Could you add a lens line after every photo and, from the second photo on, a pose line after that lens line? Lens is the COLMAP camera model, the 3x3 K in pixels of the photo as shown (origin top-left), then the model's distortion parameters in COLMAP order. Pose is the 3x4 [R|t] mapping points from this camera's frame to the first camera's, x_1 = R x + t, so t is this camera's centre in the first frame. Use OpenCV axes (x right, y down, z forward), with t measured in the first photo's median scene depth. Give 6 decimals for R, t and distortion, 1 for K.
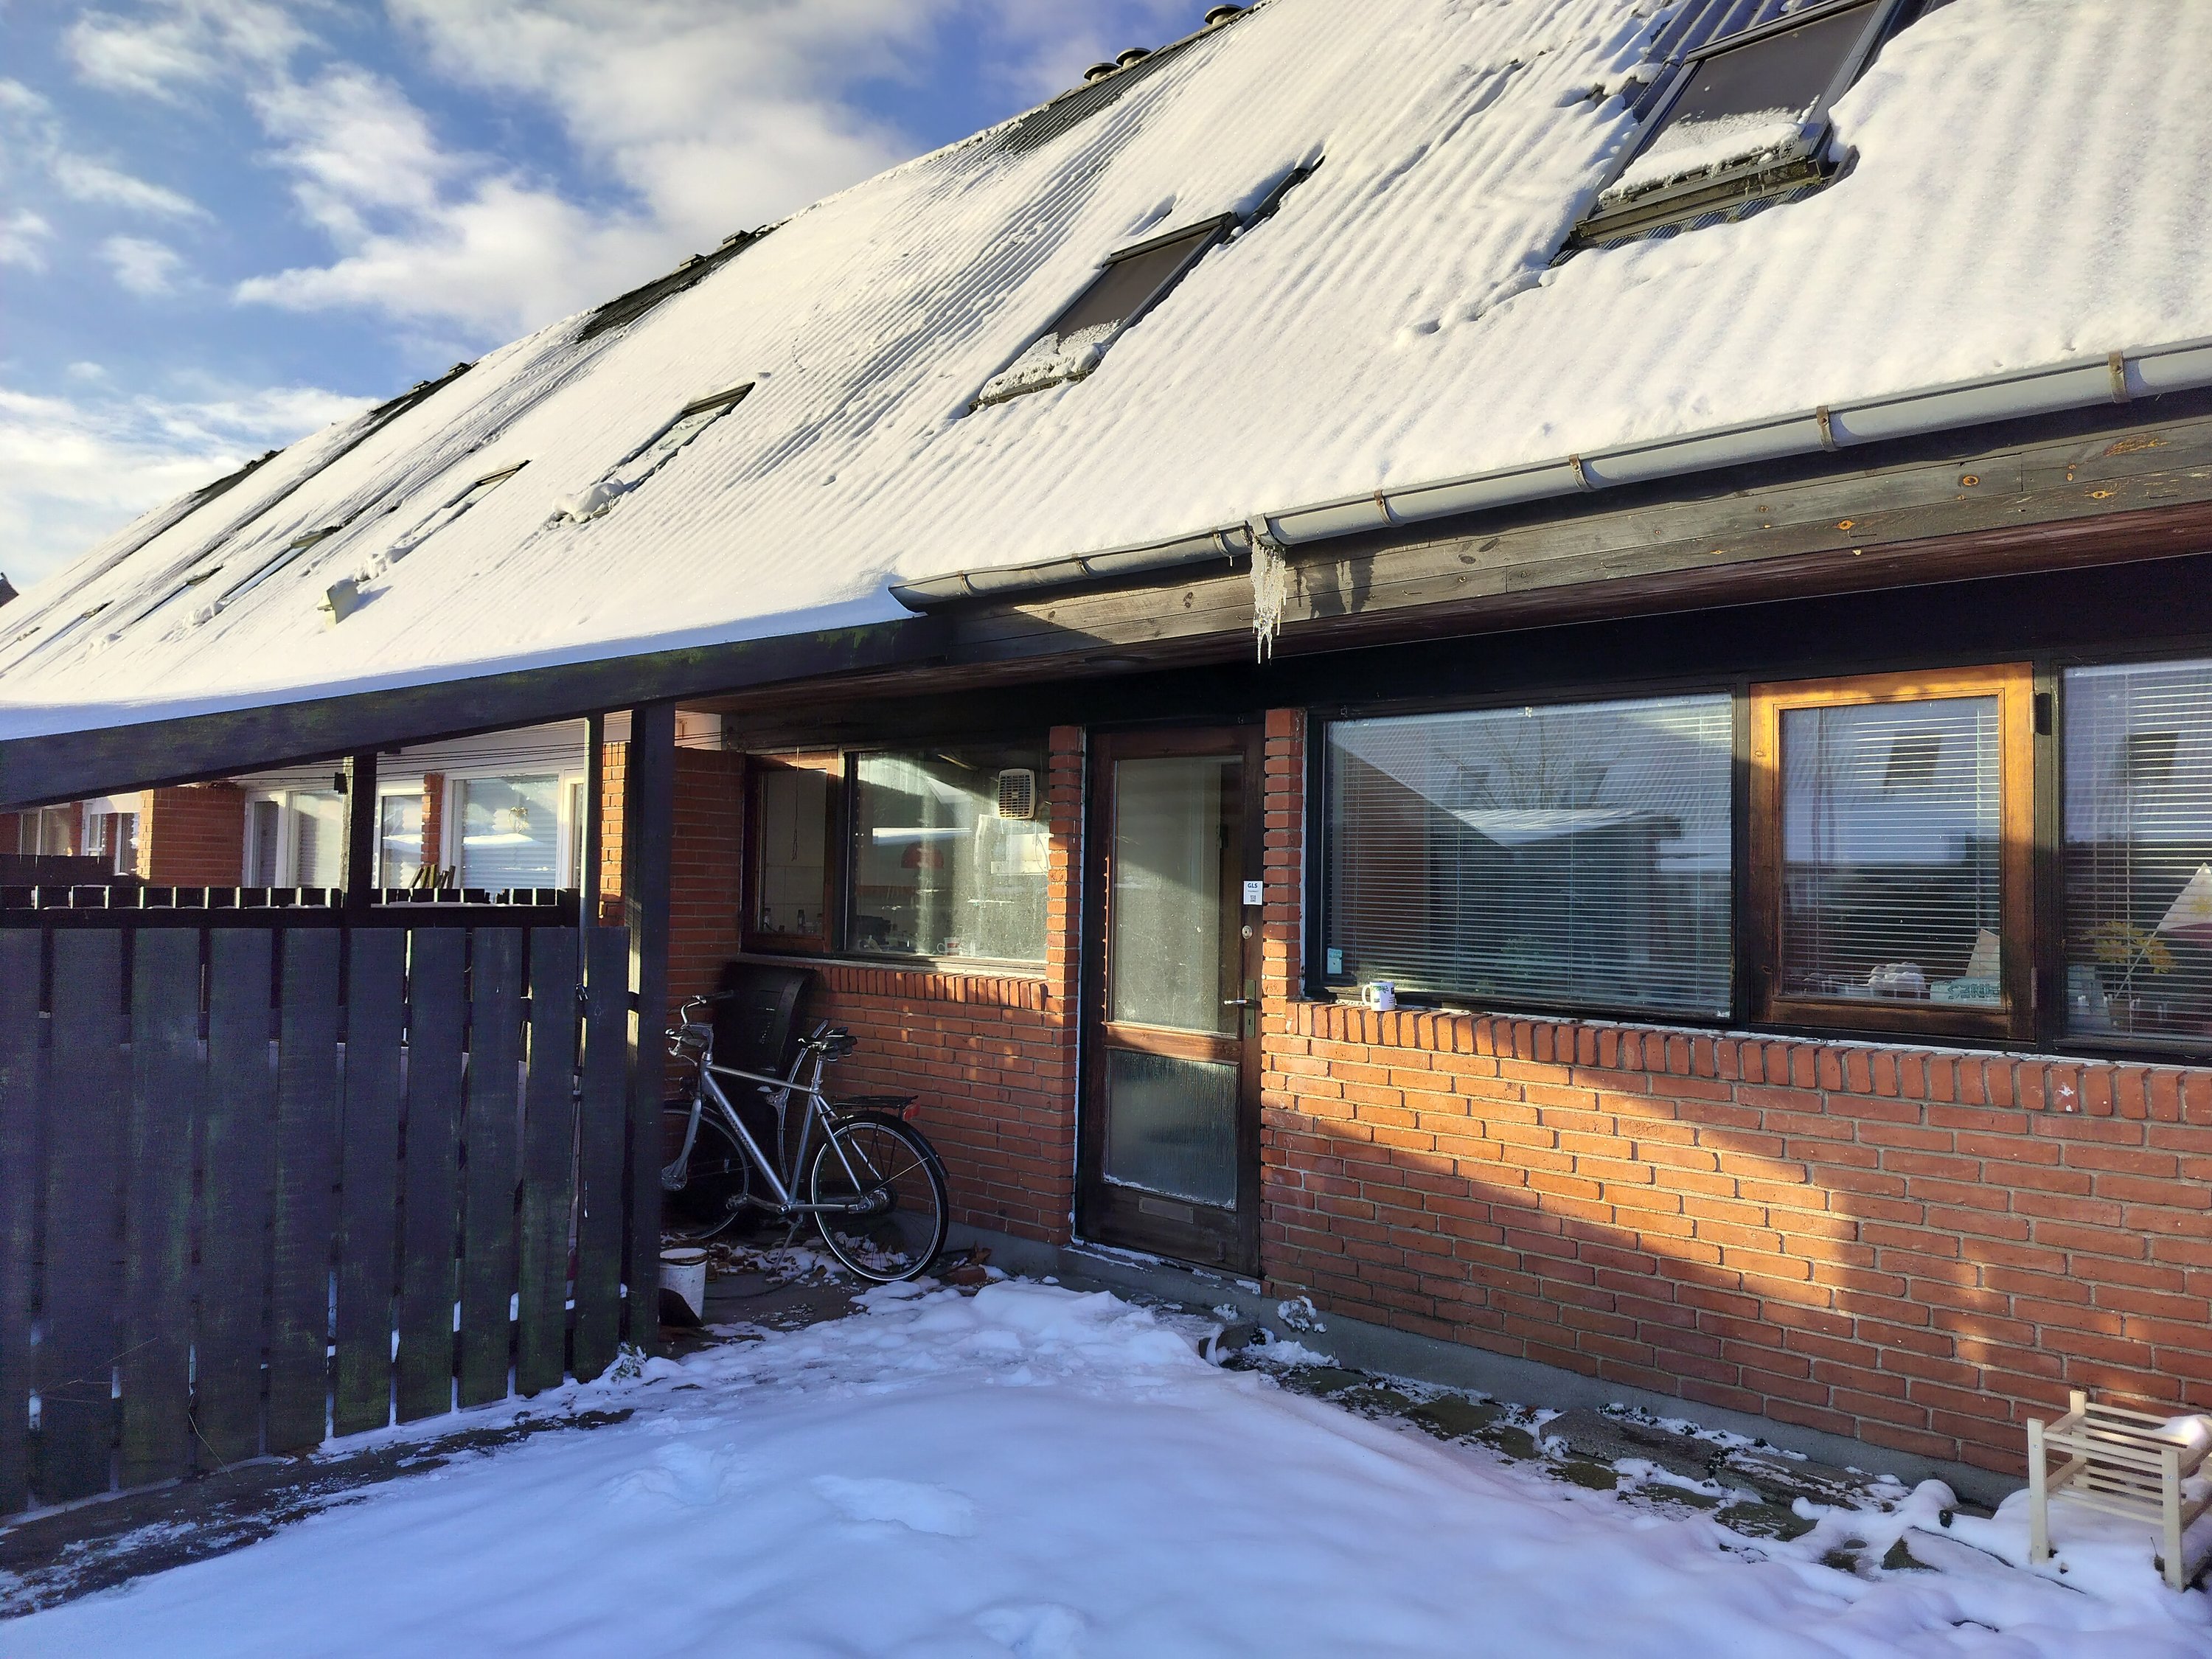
lens RADIAL K [[1575.3, 0, 1117.2], [0, 1575.3, 826.5], [0, 0, 1]] dist [0.034484, -0.028982]
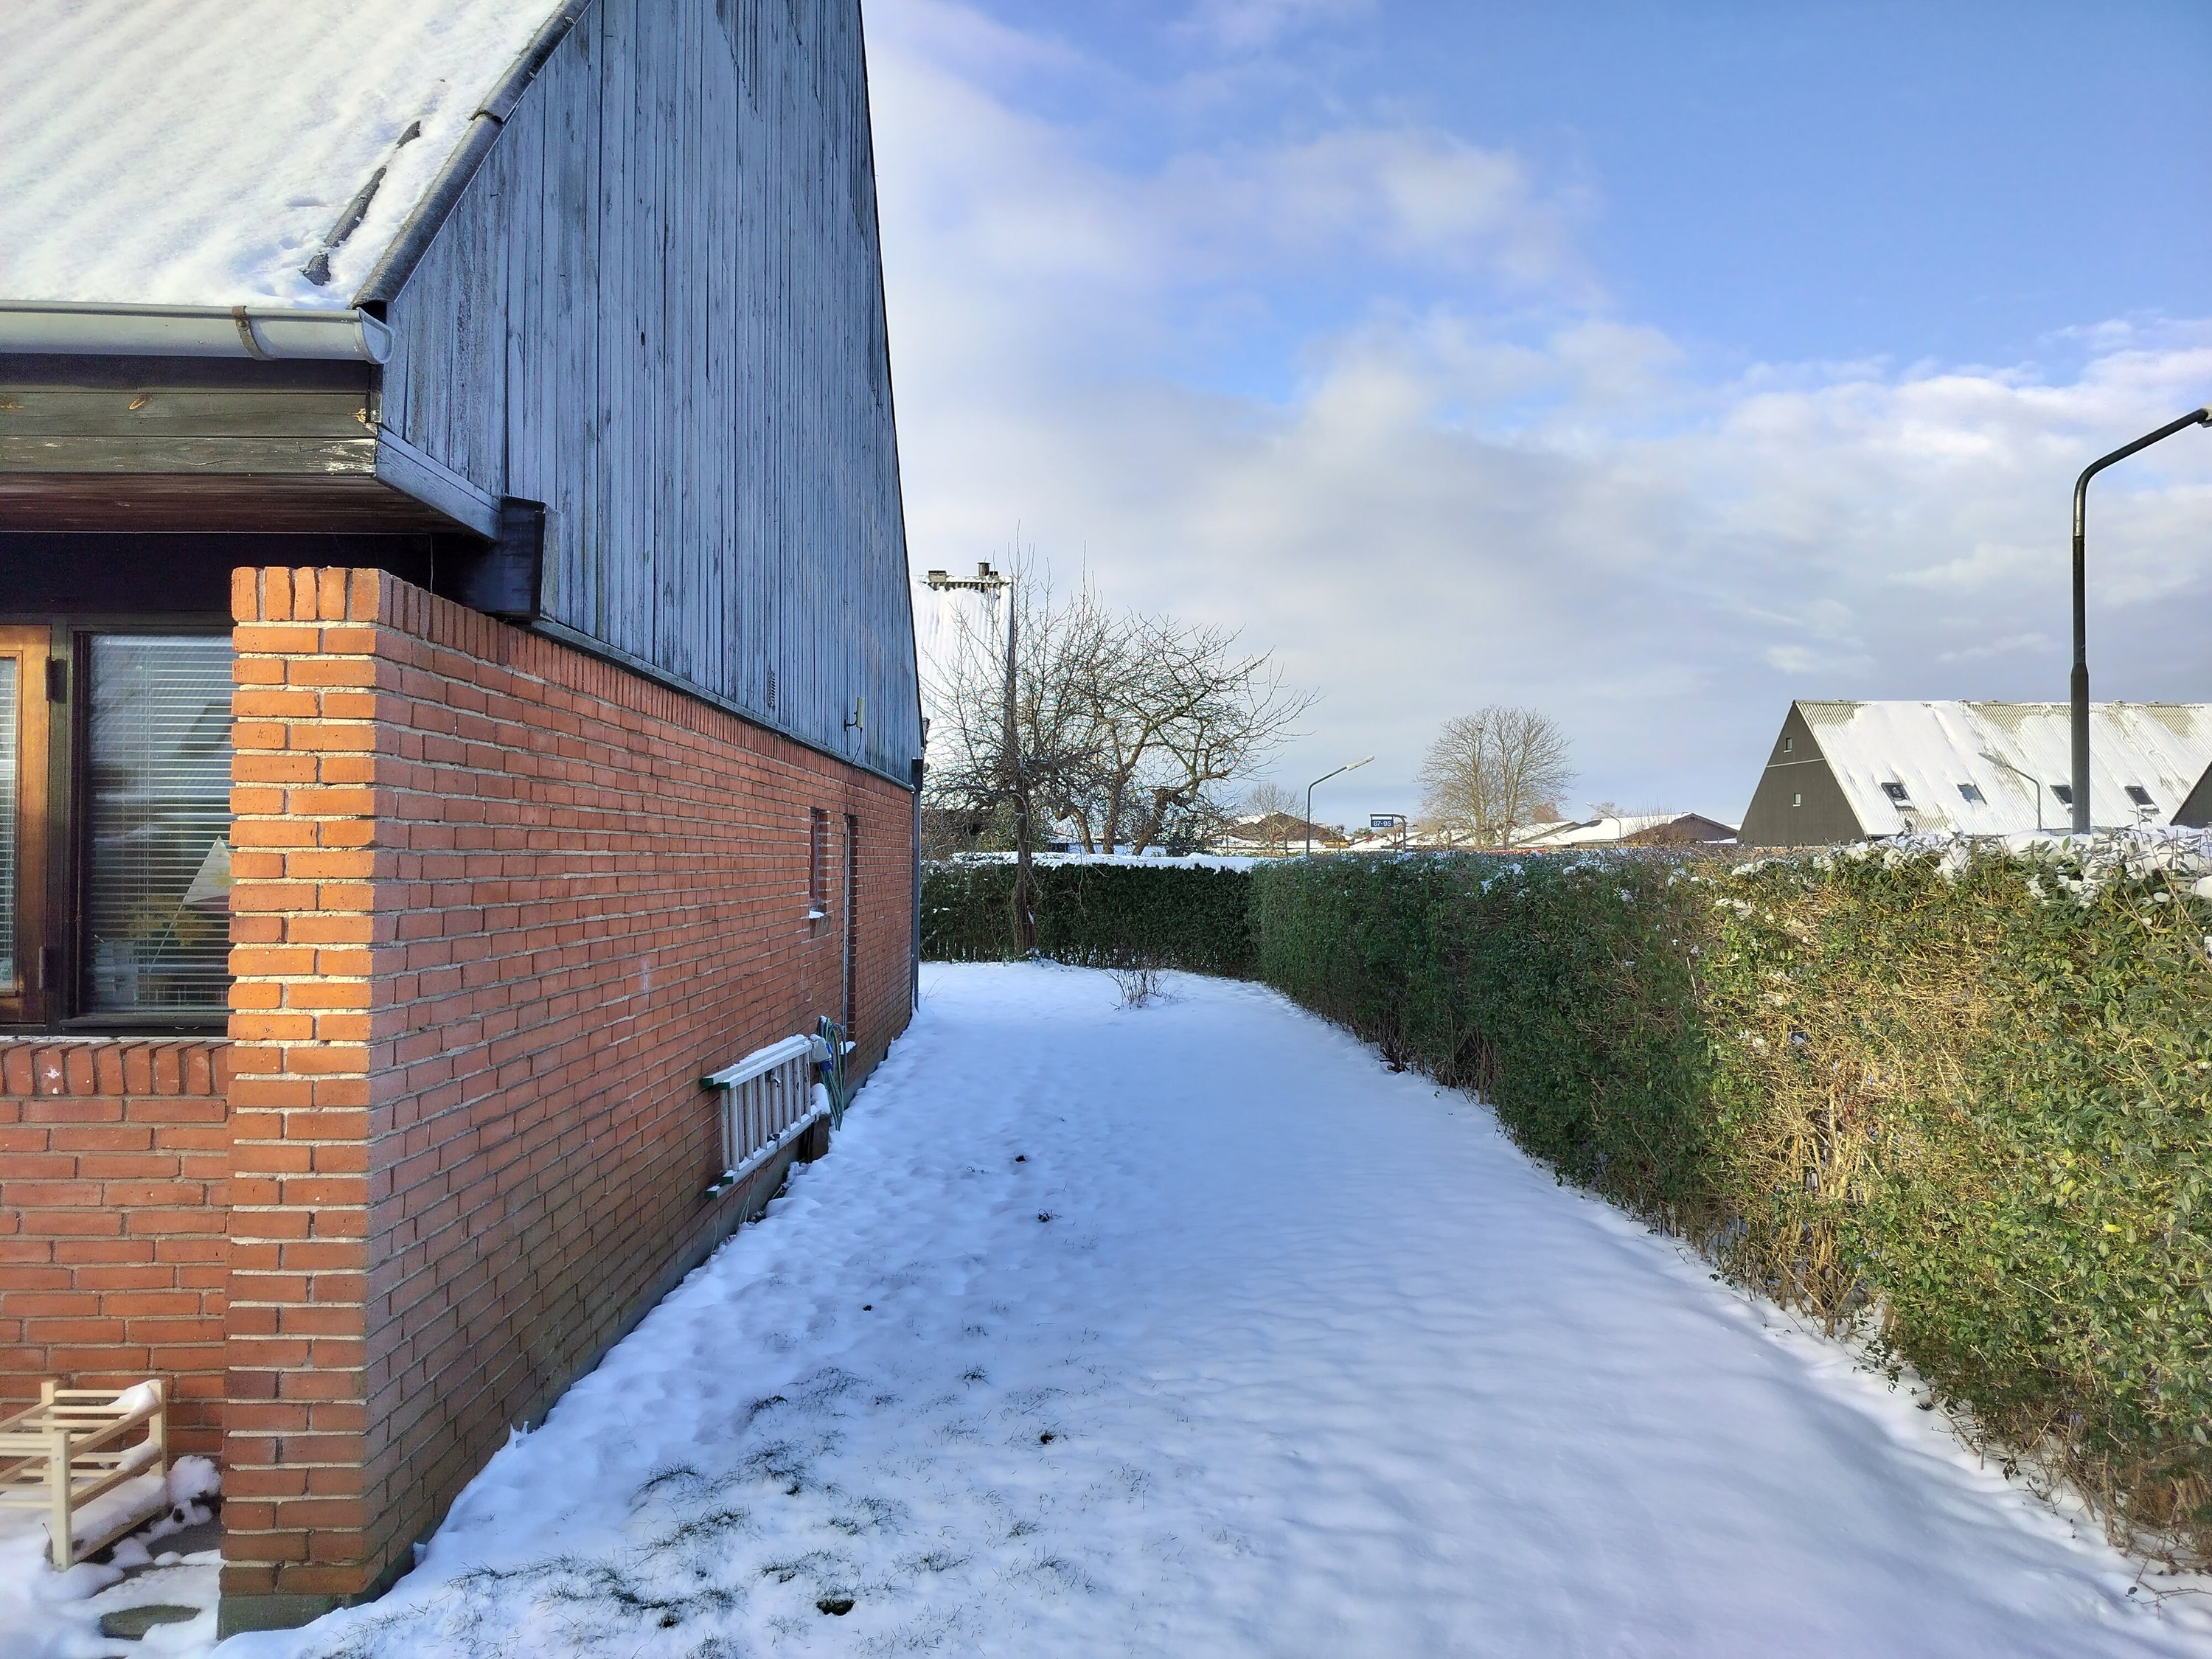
lens RADIAL K [[1575.3, 0, 1106.1], [0, 1575.3, 832.7], [0, 0, 1]] dist [0.034484, -0.028982]
pose [[0.740816, -0.003993, 0.671696, 0.397597], [-0.017419, 0.999532, 0.025153, -0.014423], [-0.671482, -0.030334, 0.740400, -0.133436]]
